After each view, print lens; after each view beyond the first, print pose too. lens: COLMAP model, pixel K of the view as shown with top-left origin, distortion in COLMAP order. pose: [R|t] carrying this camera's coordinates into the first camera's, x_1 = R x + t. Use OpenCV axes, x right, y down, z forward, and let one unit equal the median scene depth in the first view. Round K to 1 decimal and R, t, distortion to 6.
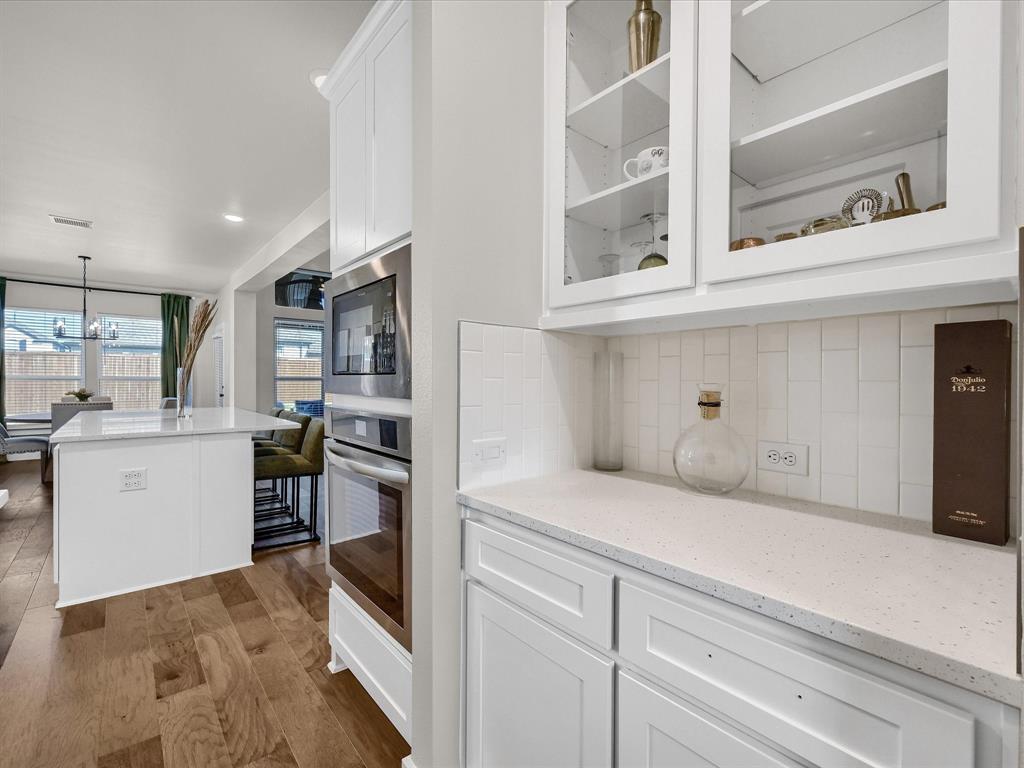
lens RADIAL K [[469.7, 0, 511.6], [0, 469.7, 355.7], [0, 0, 1]] dist [0.000907, 0.000373]
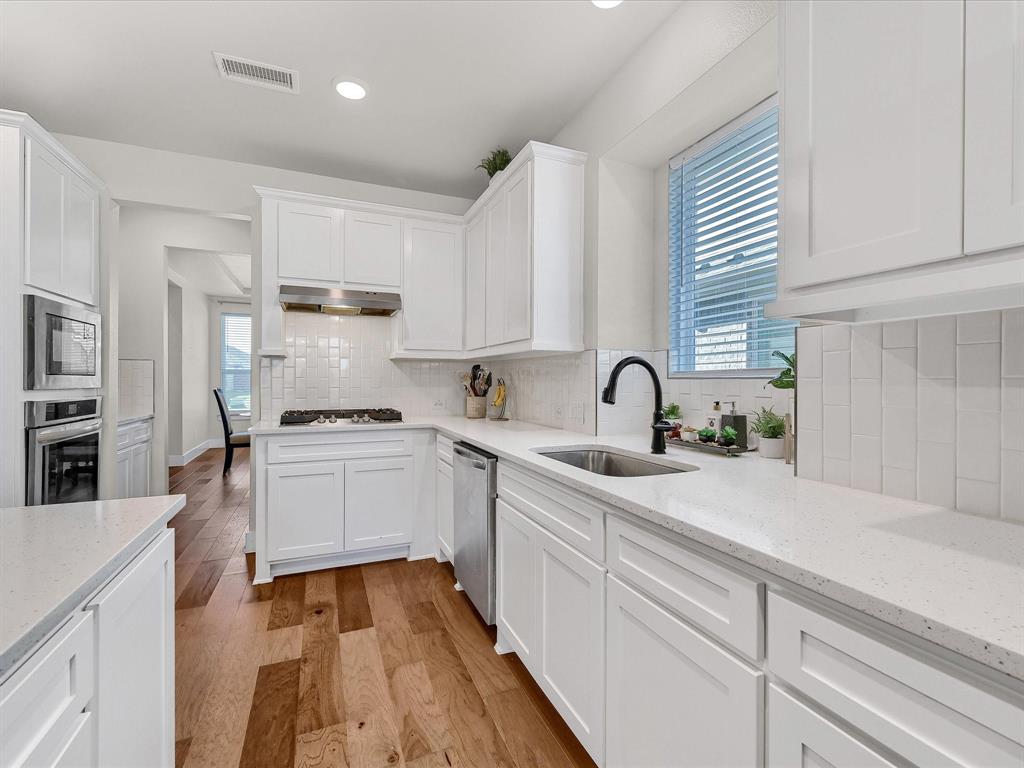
lens RADIAL K [[487.9, 0, 516.7], [0, 487.9, 382.4], [0, 0, 1]] dist [0.001706, 0.000776]
pose [[0.949569, -0.006288, -0.313494, 0.064551], [0.023563, 0.998403, 0.051347, -0.003414], [0.312670, -0.056144, 0.948201, -0.076708]]
